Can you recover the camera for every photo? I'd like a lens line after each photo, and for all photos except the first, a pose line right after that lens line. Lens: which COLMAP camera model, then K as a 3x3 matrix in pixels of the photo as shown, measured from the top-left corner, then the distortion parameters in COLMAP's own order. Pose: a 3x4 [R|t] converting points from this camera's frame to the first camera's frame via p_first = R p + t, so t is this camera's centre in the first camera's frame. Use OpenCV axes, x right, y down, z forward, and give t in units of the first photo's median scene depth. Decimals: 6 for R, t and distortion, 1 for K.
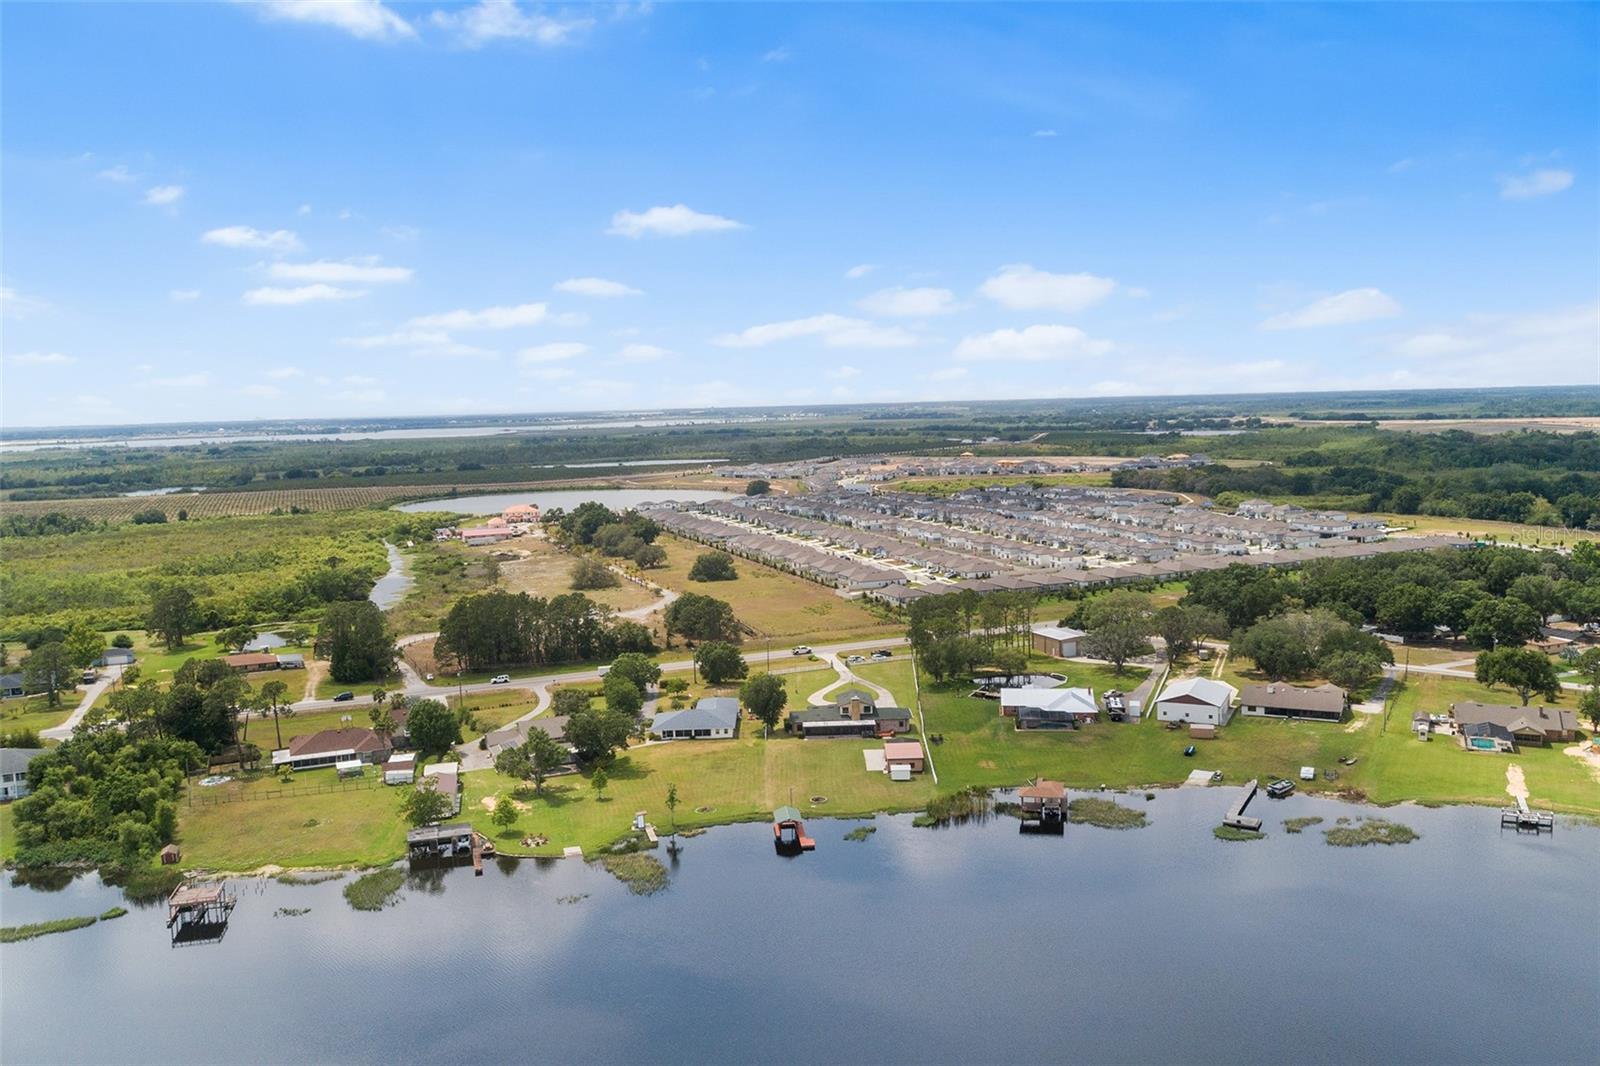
lens RADIAL K [[1293.3, 0, 800.2], [0, 1293.3, 536.5], [0, 0, 1]] dist [-0.024201, 0.016399]
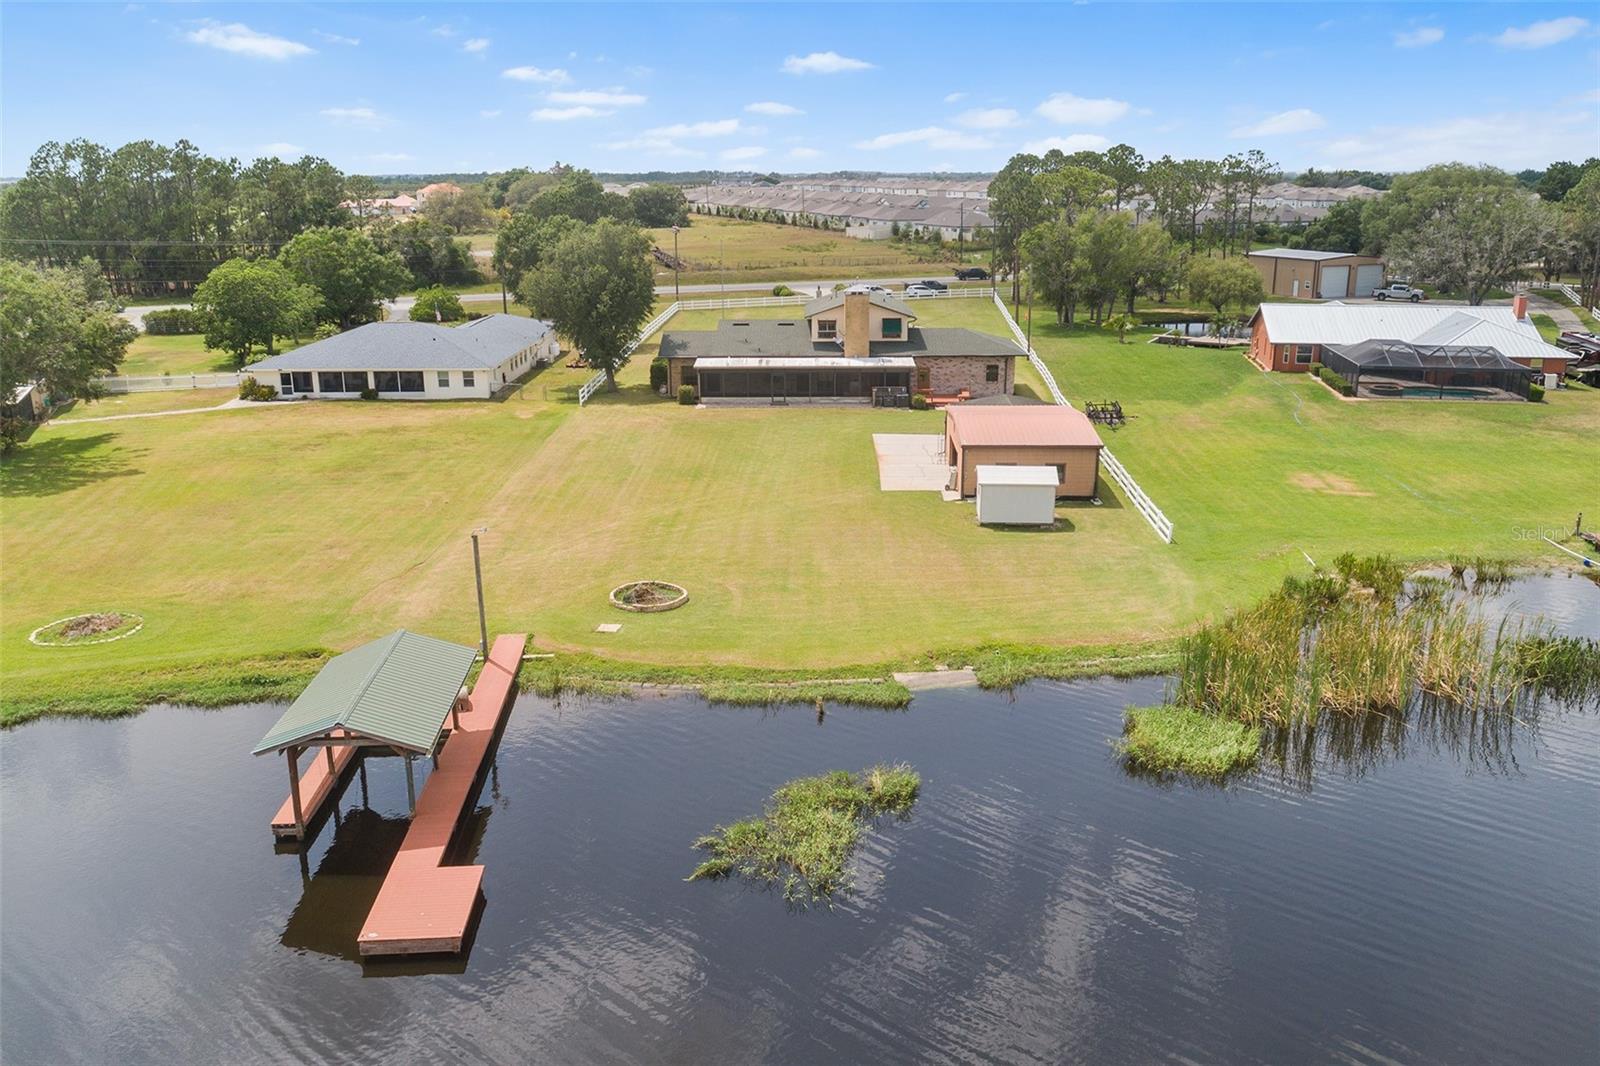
lens RADIAL K [[1293.3, 0, 803.2], [0, 1293.3, 530.6], [0, 0, 1]] dist [-0.024201, 0.016399]
pose [[0.999407, 0.029655, -0.017497, 0.036544], [-0.026394, 0.986140, 0.163802, 0.132253], [0.022112, -0.163243, 0.986338, 0.664714]]
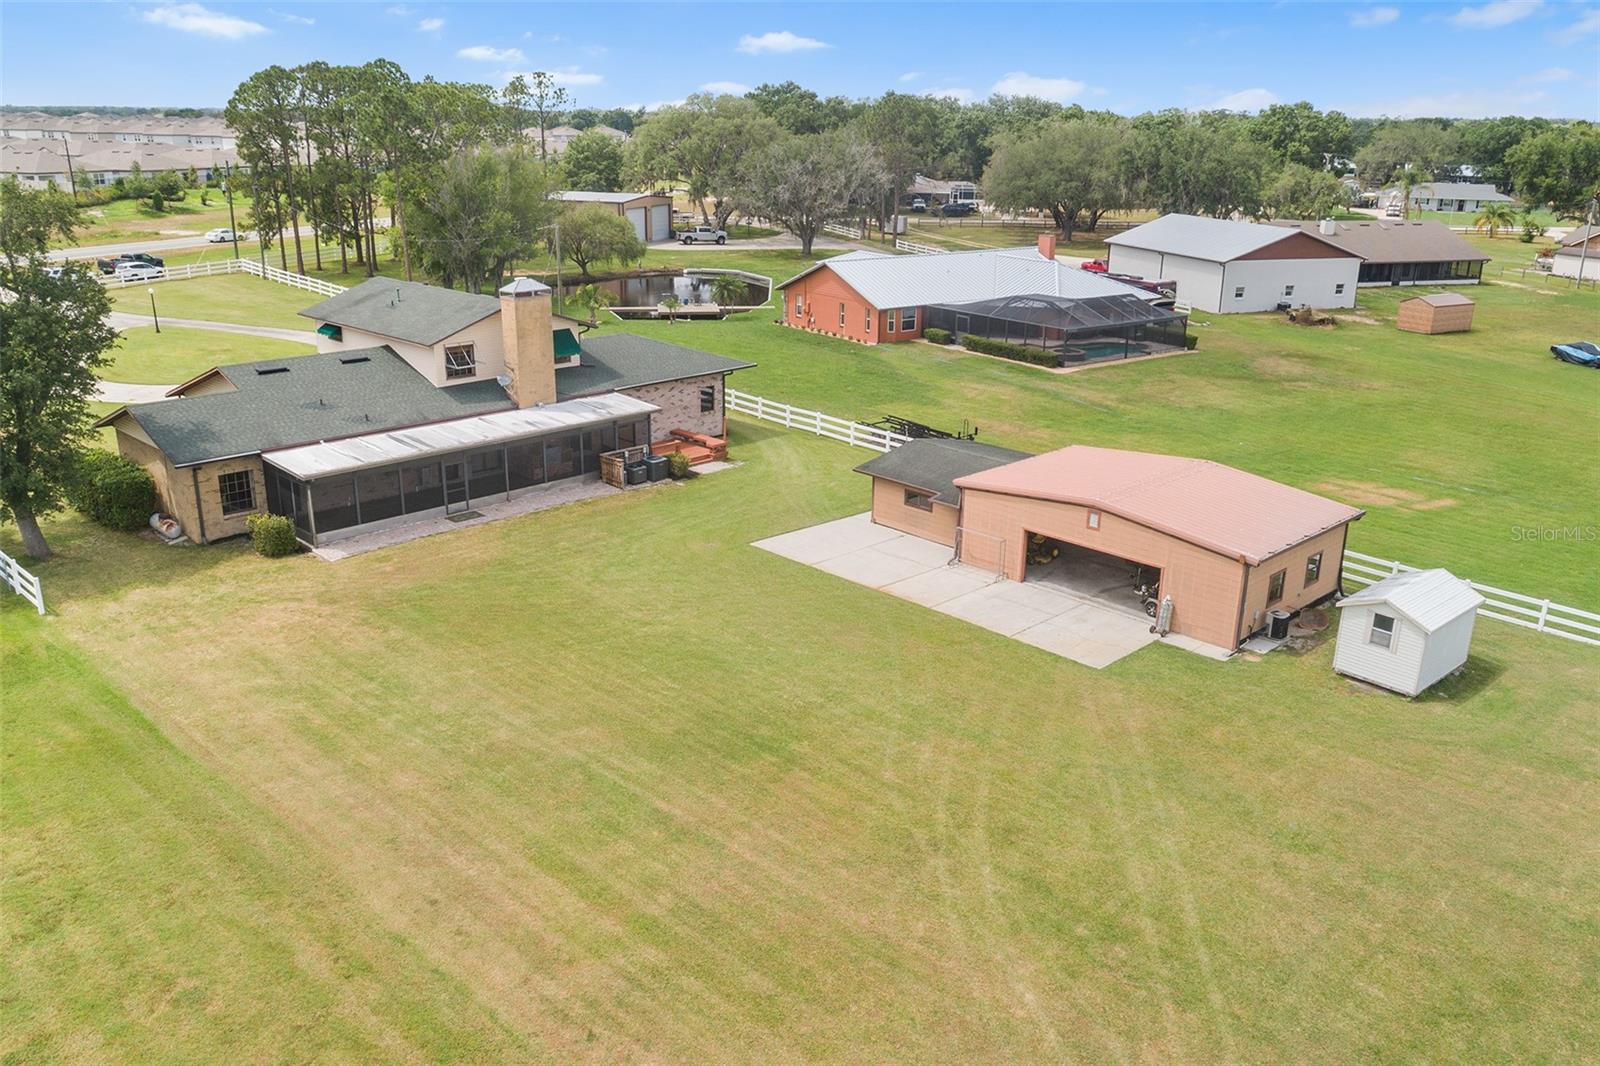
lens RADIAL K [[1293.3, 0, 800.5], [0, 1293.3, 535.2], [0, 0, 1]] dist [-0.024201, 0.016399]
pose [[0.716927, -0.181633, 0.673072, -0.059485], [0.042872, 0.975123, 0.217478, 0.121534], [-0.695829, -0.127059, 0.706879, 0.839058]]
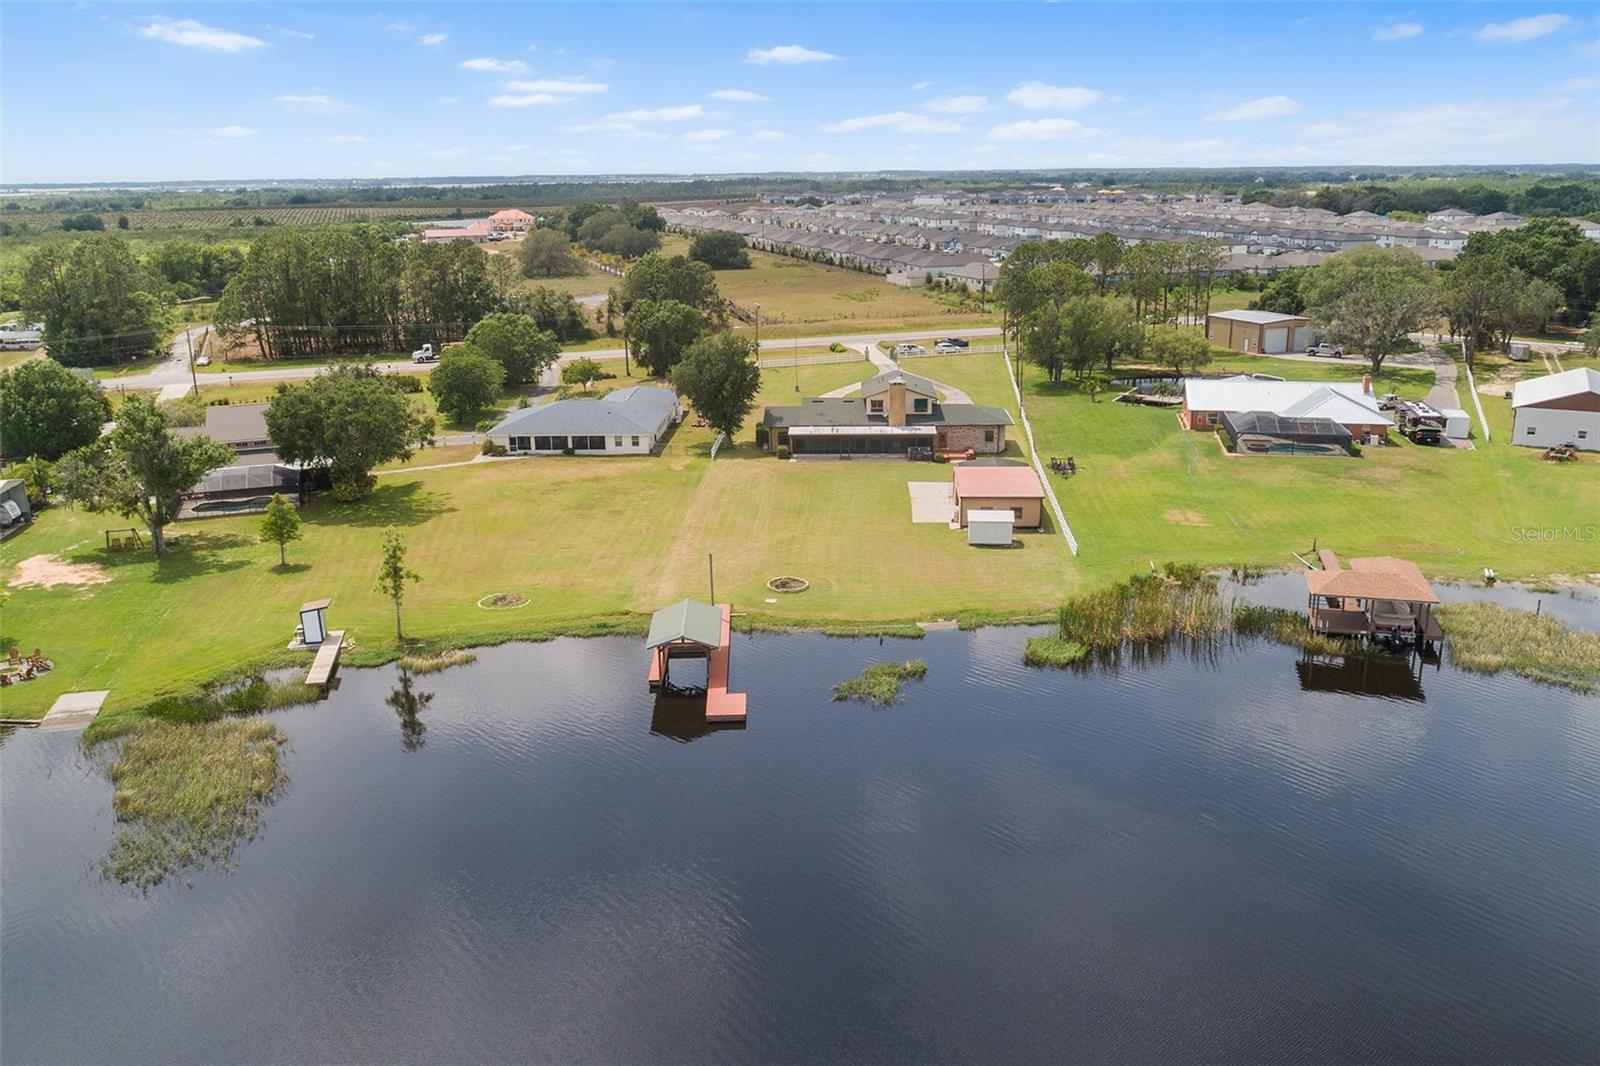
lens RADIAL K [[1293.3, 0, 799.1], [0, 1293.3, 533.3], [0, 0, 1]] dist [-0.024201, 0.016399]
pose [[0.998315, 0.029550, -0.049943, 0.031671], [-0.020704, 0.985370, 0.169167, 0.100038], [0.054212, -0.167847, 0.984321, 0.506269]]
